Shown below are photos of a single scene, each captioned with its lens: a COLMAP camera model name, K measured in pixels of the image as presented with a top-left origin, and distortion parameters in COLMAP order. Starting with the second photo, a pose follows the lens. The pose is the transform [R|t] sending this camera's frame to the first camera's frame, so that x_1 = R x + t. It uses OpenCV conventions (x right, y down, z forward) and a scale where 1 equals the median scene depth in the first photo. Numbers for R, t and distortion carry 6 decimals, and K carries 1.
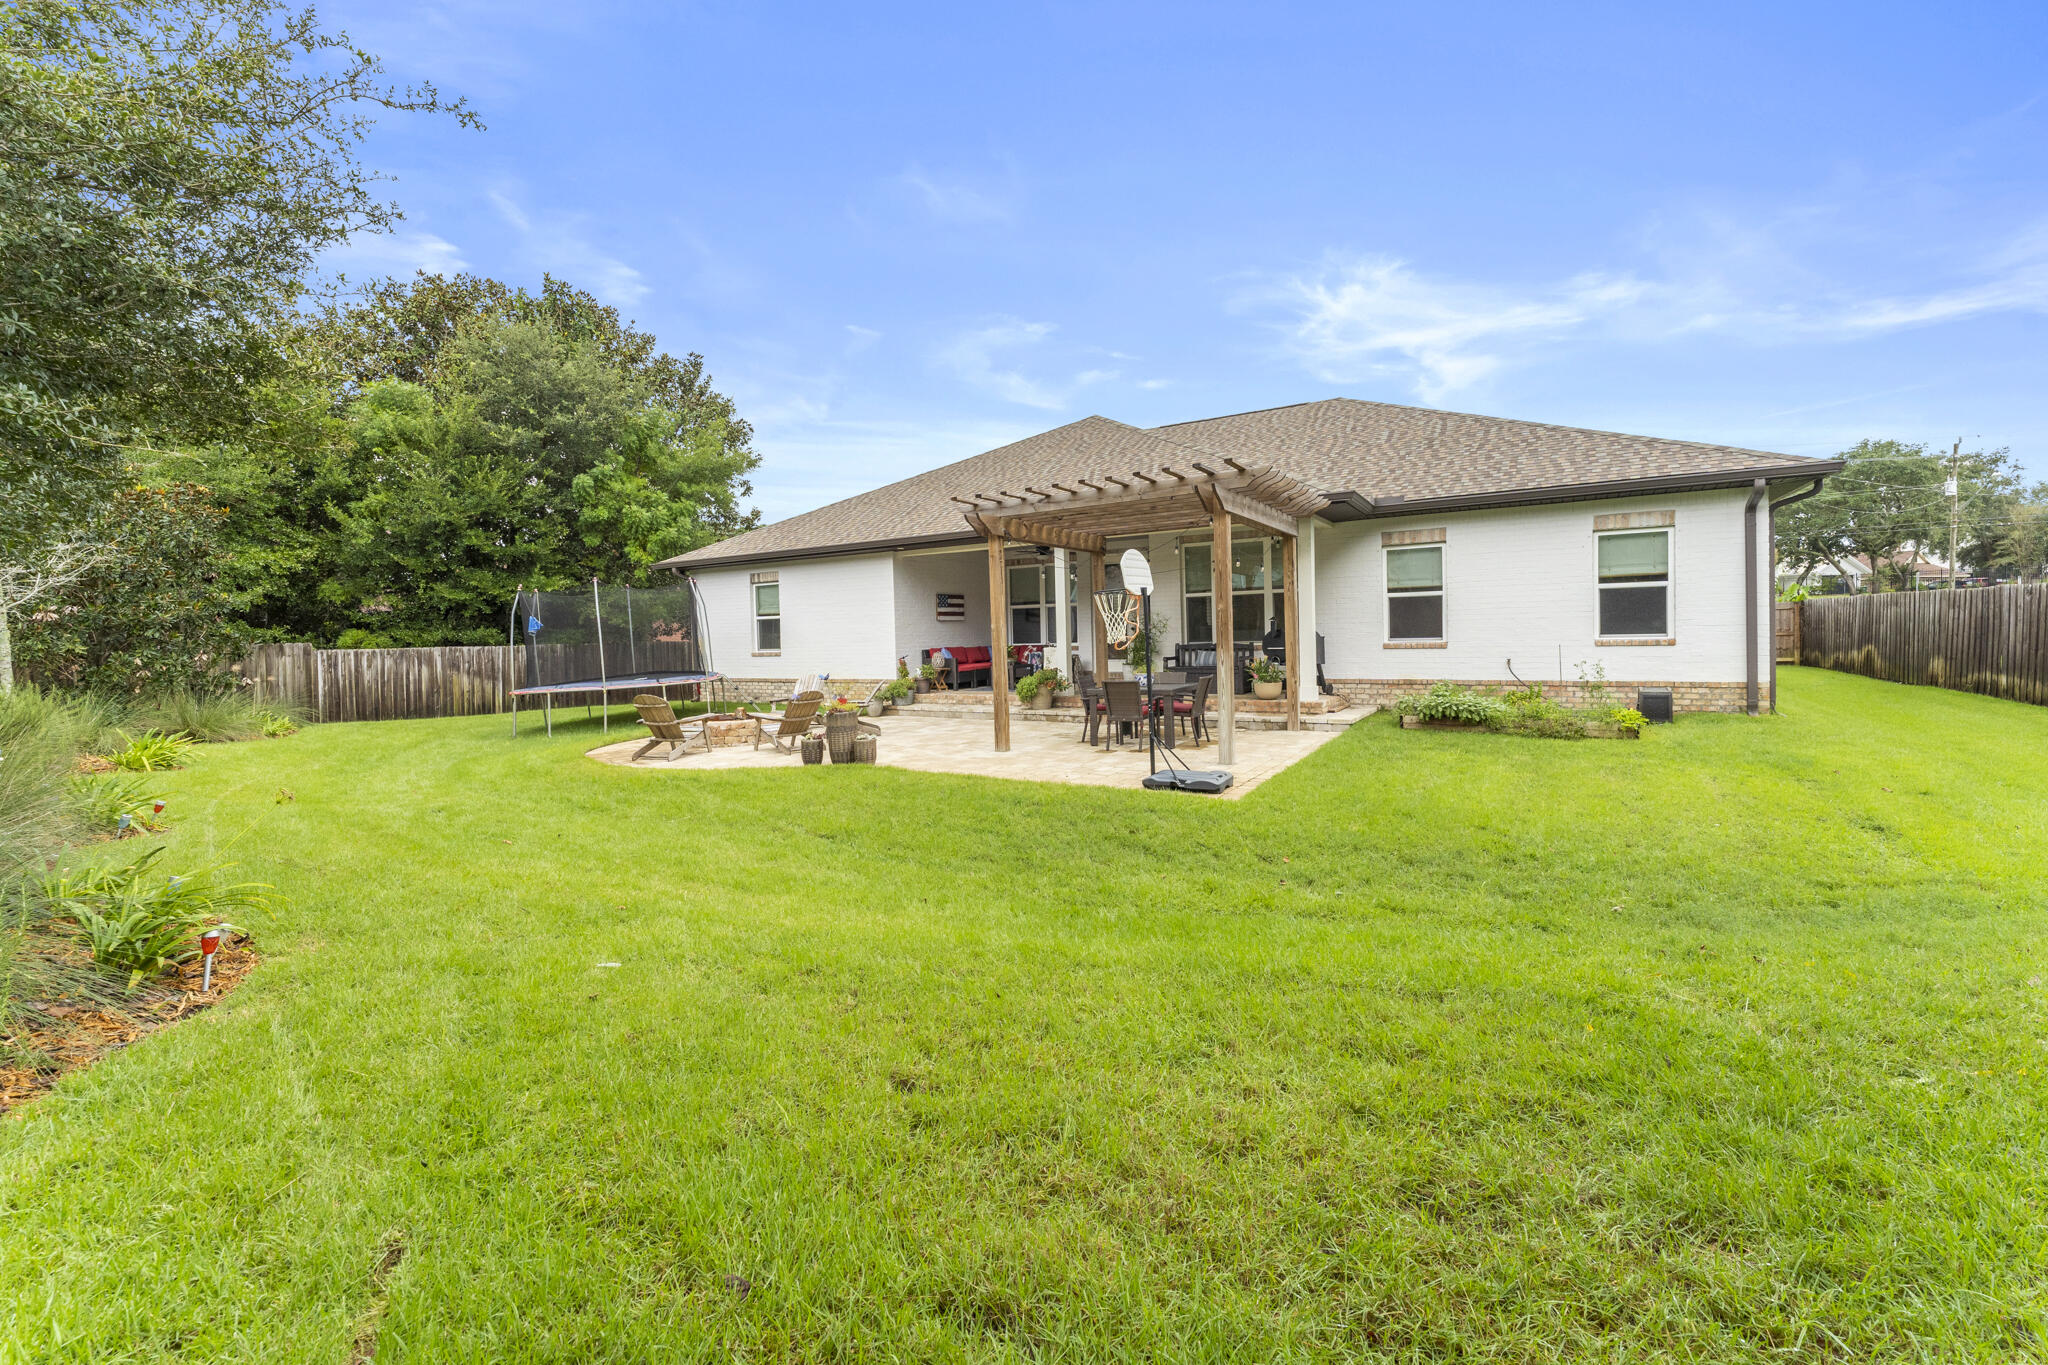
lens RADIAL K [[827.7, 0, 1020.8], [0, 827.7, 656.2], [0, 0, 1]] dist [-0.002229, -0.000186]
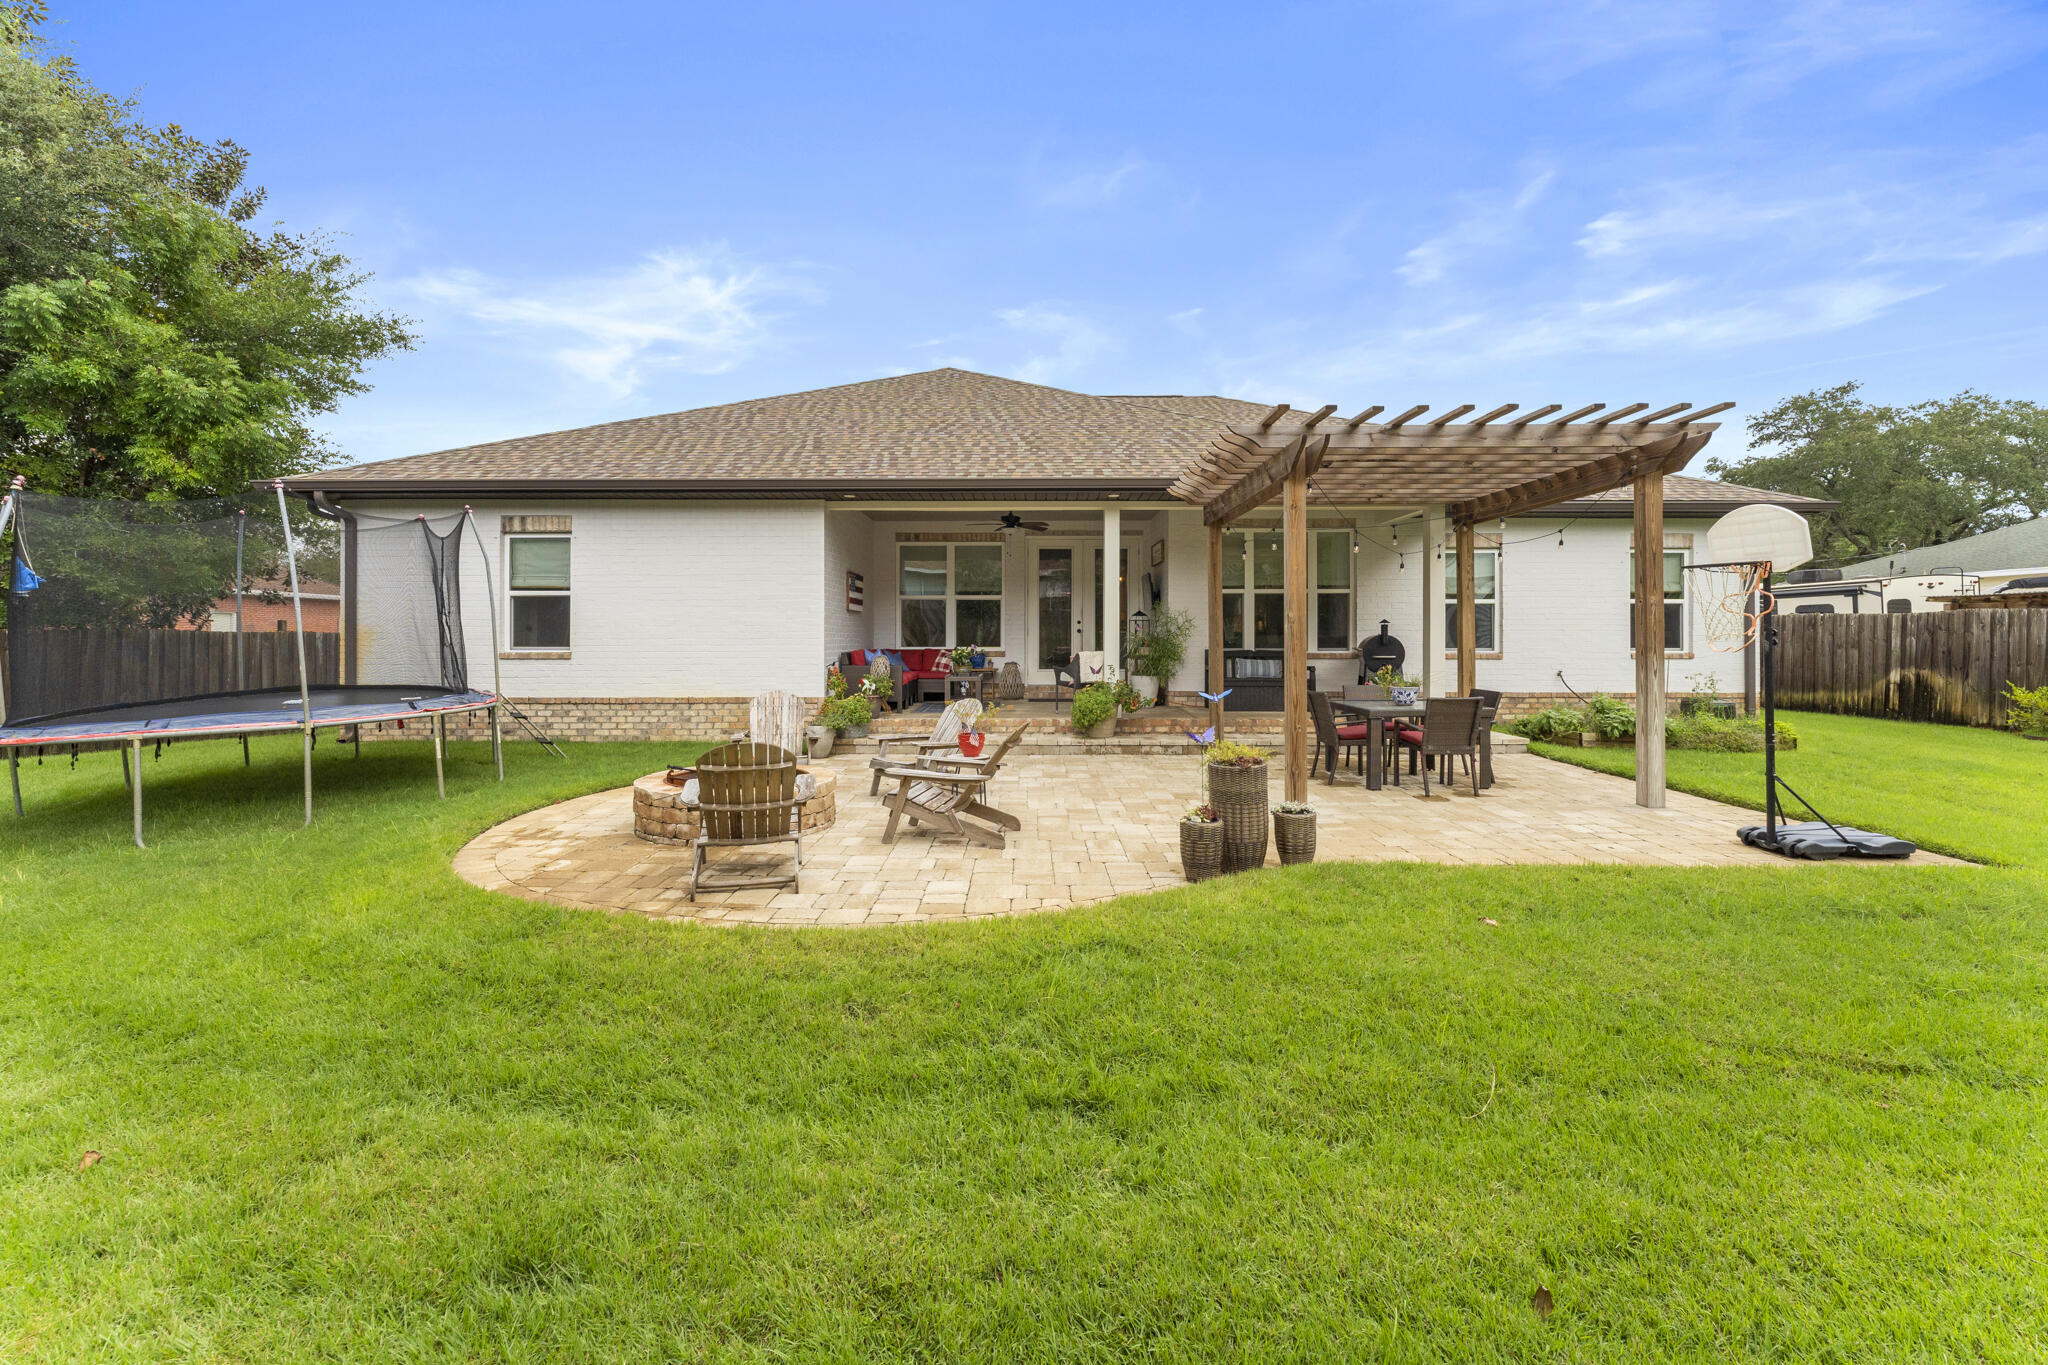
lens RADIAL K [[827.7, 0, 1020.8], [0, 827.7, 656.2], [0, 0, 1]] dist [-0.002229, -0.000186]
pose [[0.860216, 0.014893, 0.509713, -0.326478], [-0.009255, 0.999865, -0.013596, 0.003780], [-0.509847, 0.006978, 0.860237, 0.335454]]
